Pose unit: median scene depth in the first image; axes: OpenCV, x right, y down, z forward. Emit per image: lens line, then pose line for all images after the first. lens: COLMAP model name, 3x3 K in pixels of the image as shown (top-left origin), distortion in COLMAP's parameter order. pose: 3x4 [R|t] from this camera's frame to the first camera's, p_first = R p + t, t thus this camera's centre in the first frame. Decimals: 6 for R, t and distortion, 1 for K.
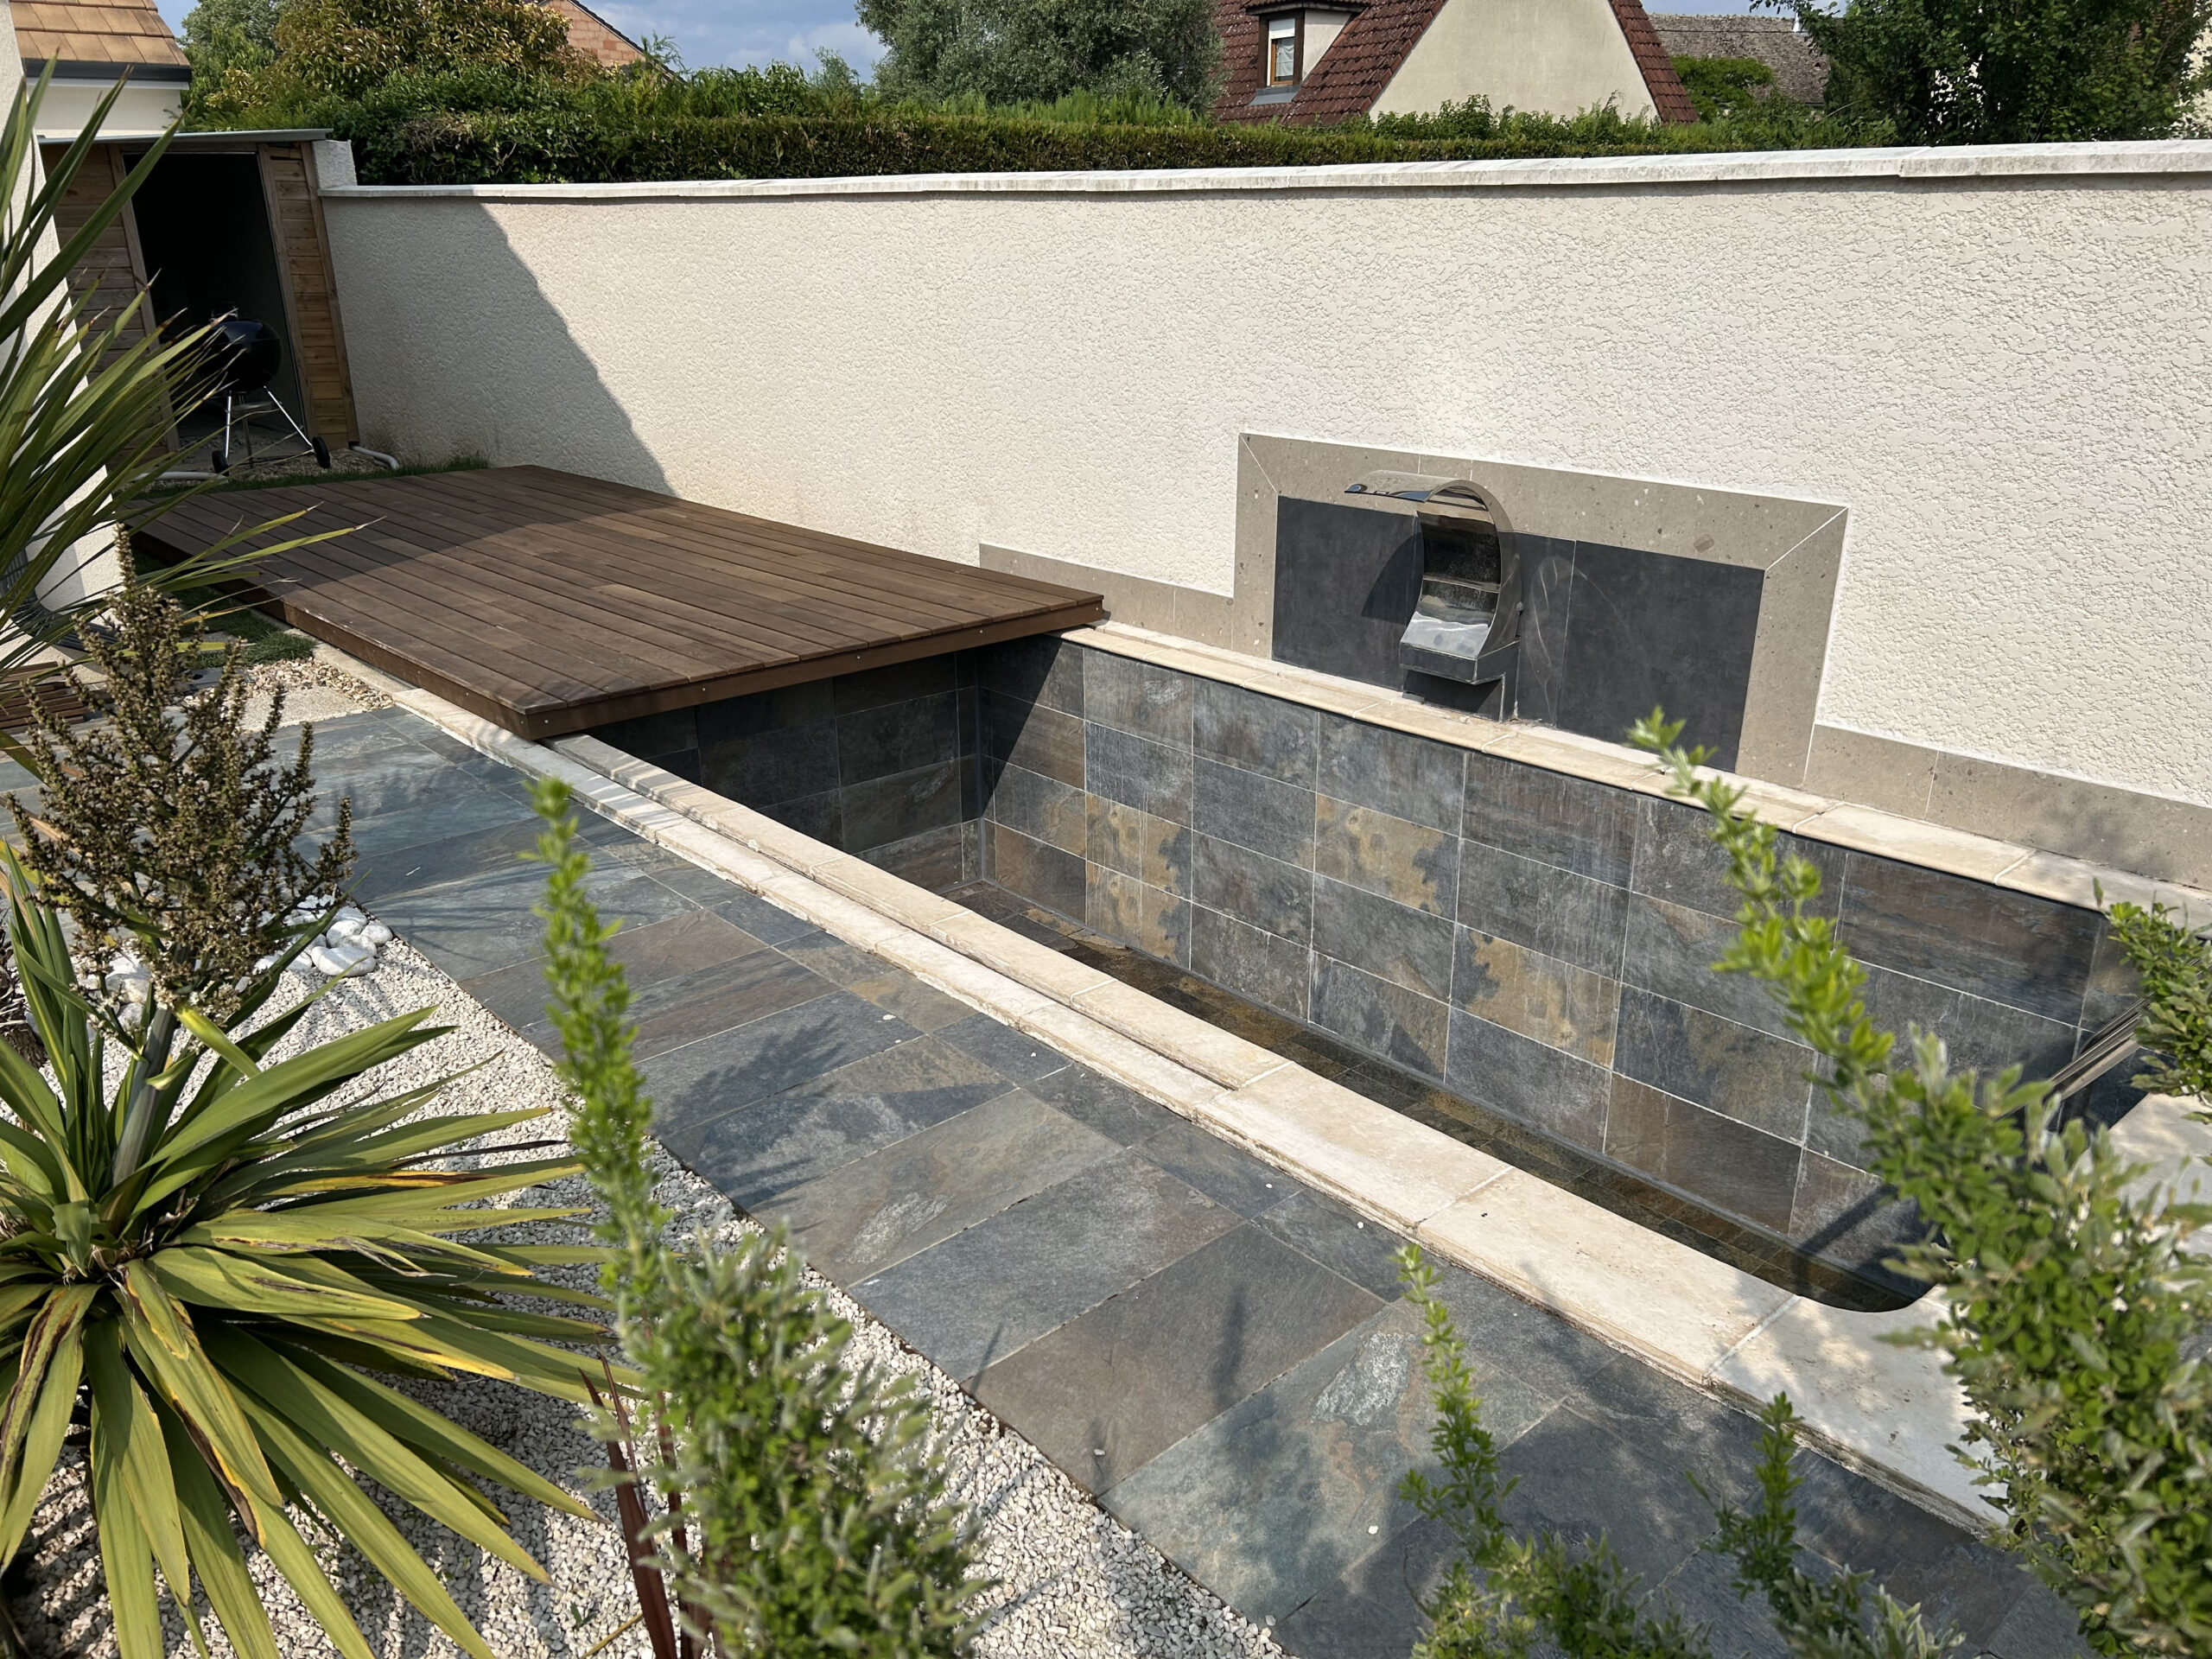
lens RADIAL K [[1697.7, 0, 1078.9], [0, 1697.7, 843.3], [0, 0, 1]] dist [0.031366, -0.025056]
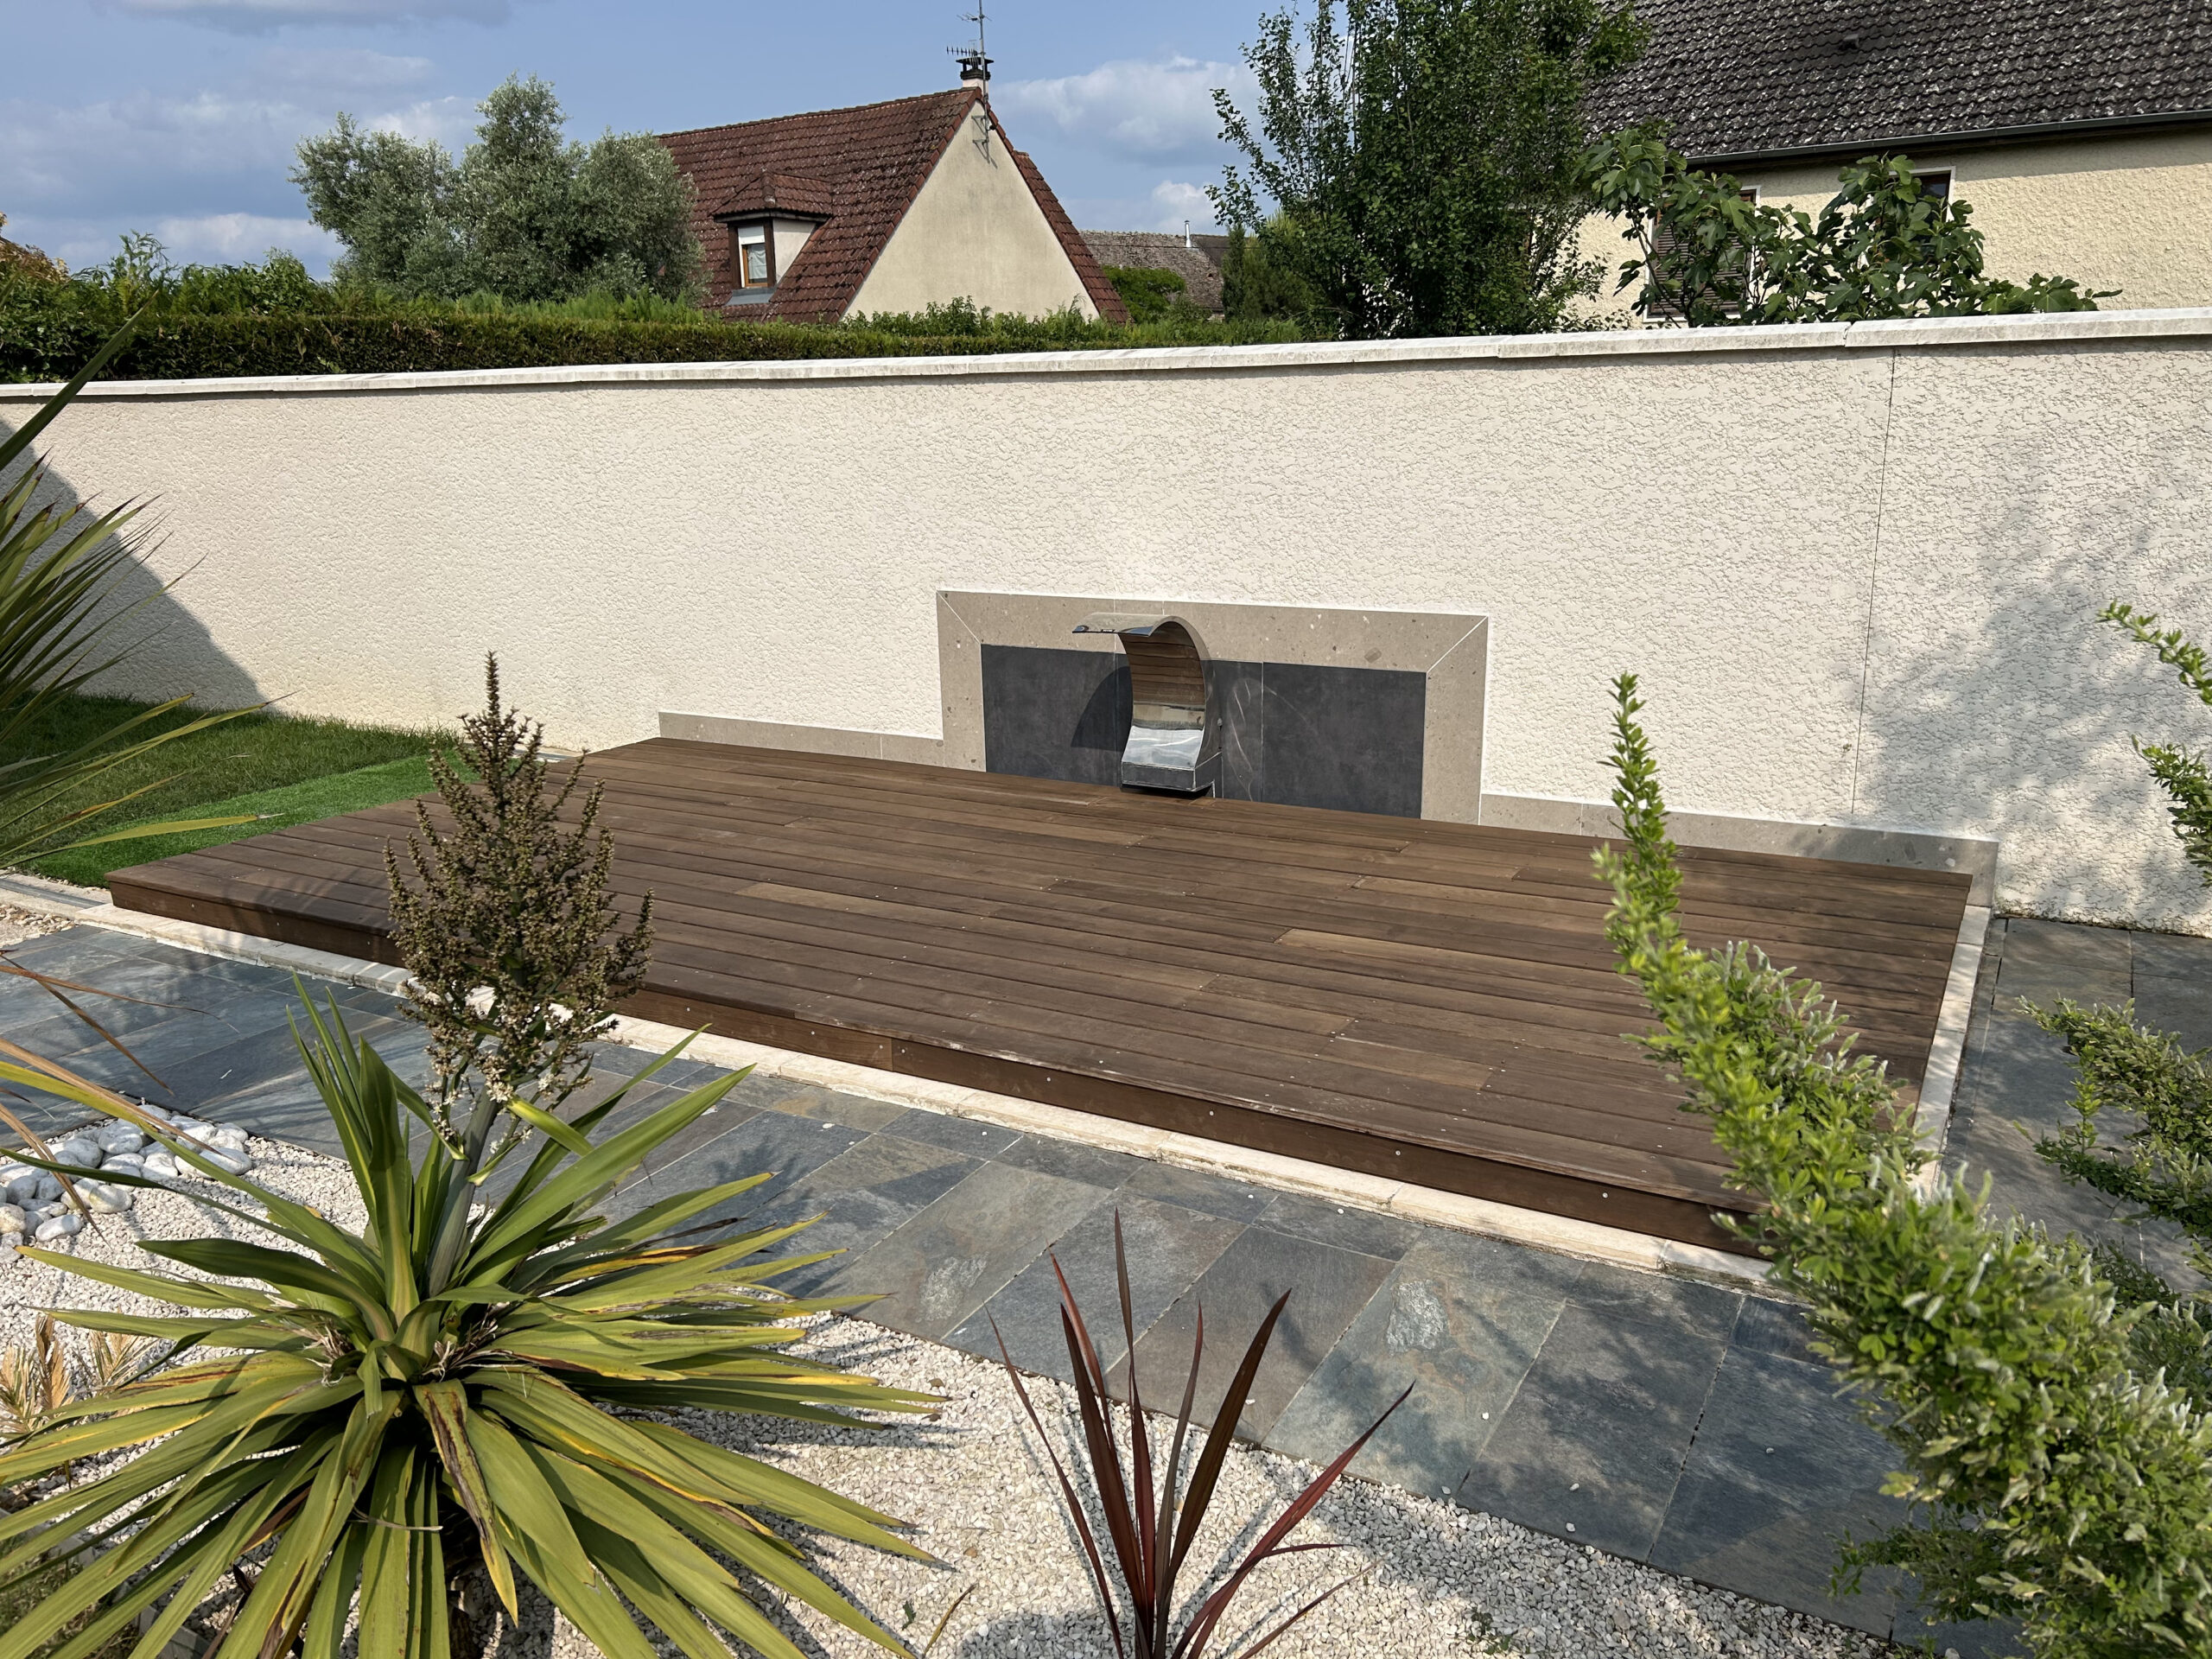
lens RADIAL K [[1690.9, 0, 1117.3], [0, 1690.9, 825.6], [0, 0, 1]] dist [0.058779, -0.071239]
pose [[0.944930, -0.095722, 0.312960, -0.155239], [0.130088, 0.987337, -0.090790, 0.022702], [-0.300307, 0.126502, 0.945417, -0.047464]]
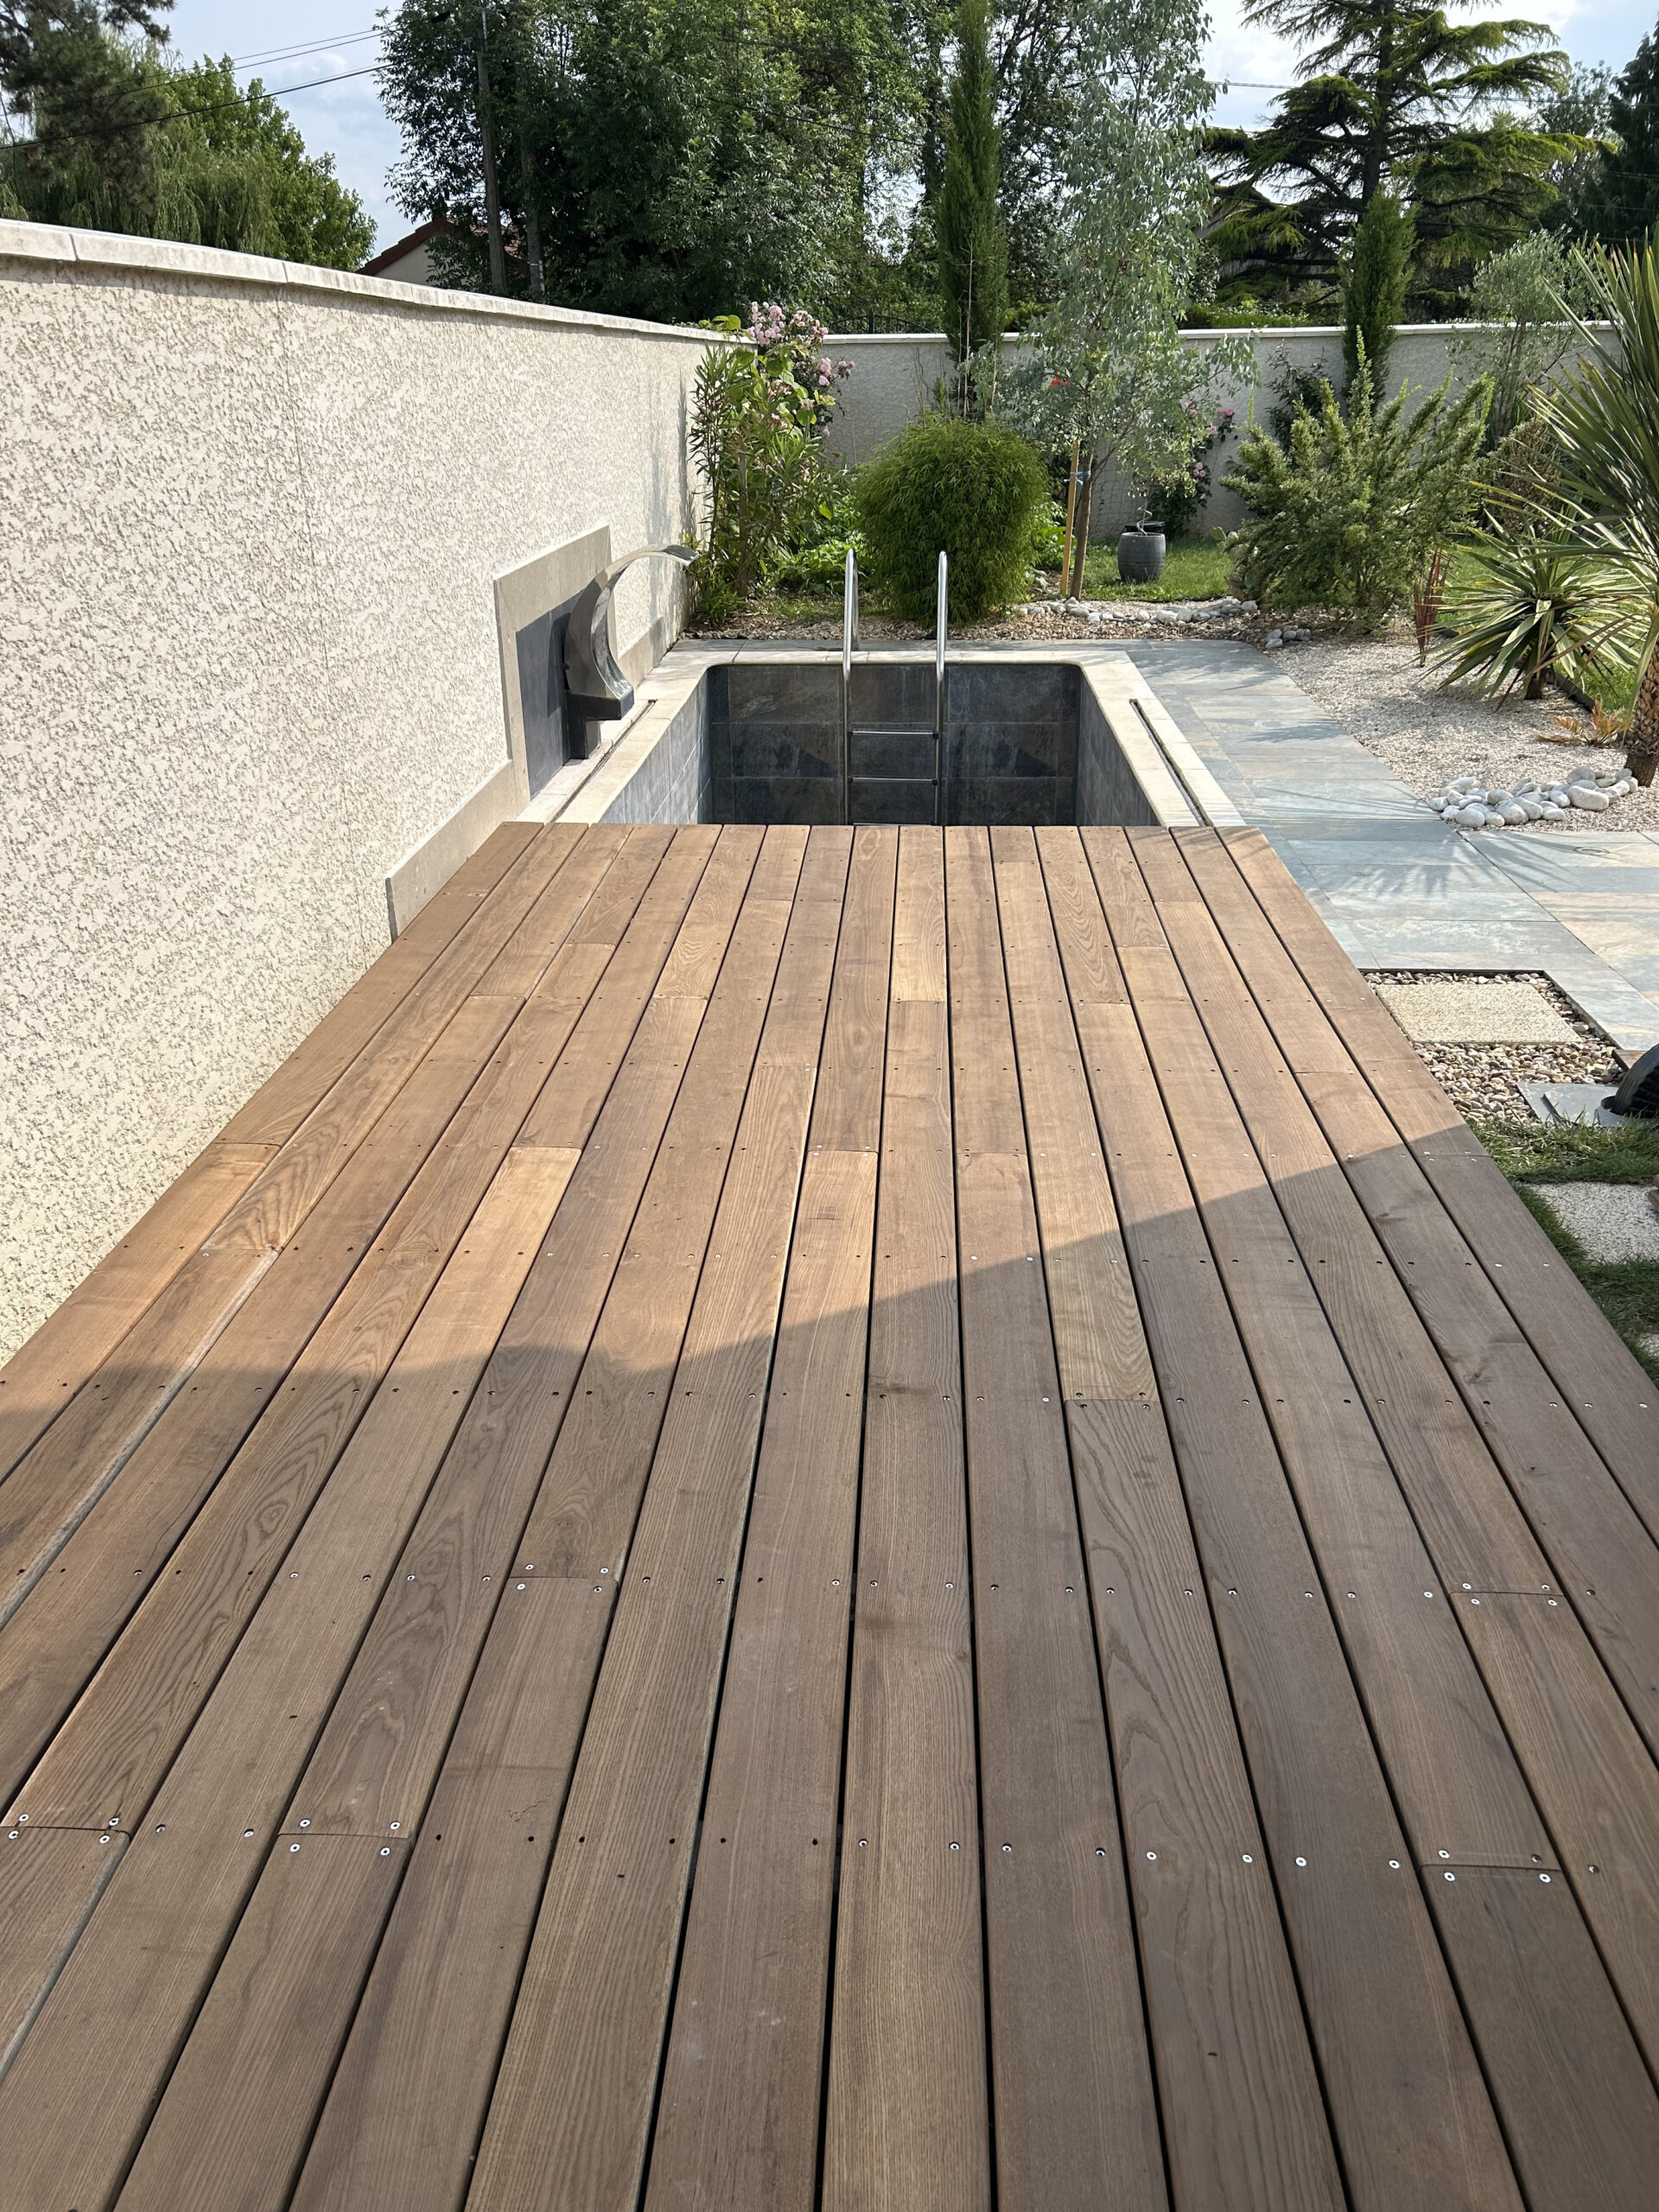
lens RADIAL K [[1686.4, 0, 878.9], [0, 1686.4, 1110.9], [0, 0, 1]] dist [0.042143, -0.068451]
pose [[-0.728597, -0.268054, 0.630313, -0.743469], [0.249120, 0.753509, 0.608411, -0.550834], [-0.638033, 0.600310, -0.482226, 1.530090]]
